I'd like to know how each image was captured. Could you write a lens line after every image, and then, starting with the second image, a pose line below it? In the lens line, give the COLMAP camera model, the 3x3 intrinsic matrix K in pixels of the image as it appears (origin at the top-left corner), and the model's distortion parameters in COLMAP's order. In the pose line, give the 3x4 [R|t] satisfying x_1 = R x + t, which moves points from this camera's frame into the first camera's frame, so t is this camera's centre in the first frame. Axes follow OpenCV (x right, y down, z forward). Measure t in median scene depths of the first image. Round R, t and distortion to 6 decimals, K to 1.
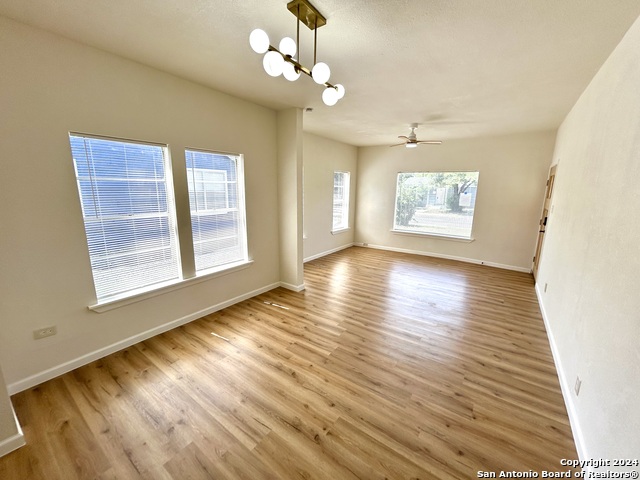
lens RADIAL K [[256.8, 0, 319.6], [0, 256.8, 239.1], [0, 0, 1]] dist [0.007966, 0.000563]
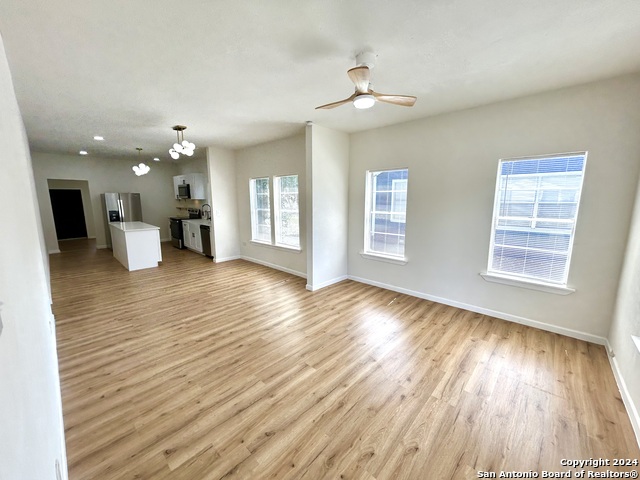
lens RADIAL K [[256.8, 0, 319.6], [0, 256.8, 239.1], [0, 0, 1]] dist [0.007966, 0.000563]
pose [[-0.129764, 0.140510, -0.981539, 1.305774], [-0.190511, 0.967932, 0.163749, -0.263693], [0.973071, 0.208242, -0.098834, 1.517084]]
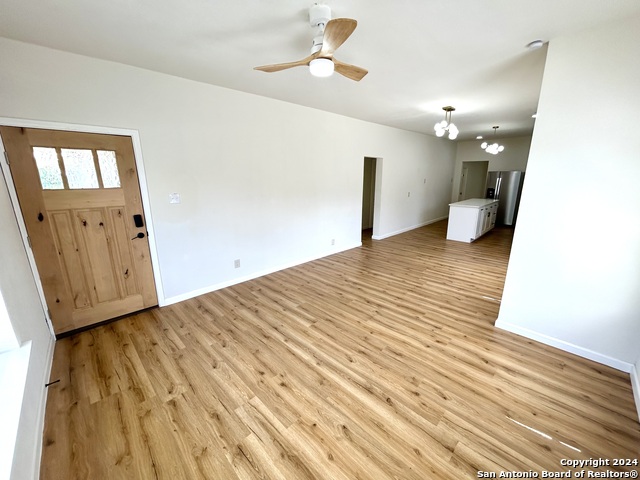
lens RADIAL K [[256.8, 0, 319.6], [0, 256.8, 239.1], [0, 0, 1]] dist [0.007966, 0.000563]
pose [[-0.985992, -0.050249, 0.159045, 0.417768], [0.021478, 0.907352, 0.419822, -0.426215], [-0.165406, 0.417357, -0.893563, 2.206649]]
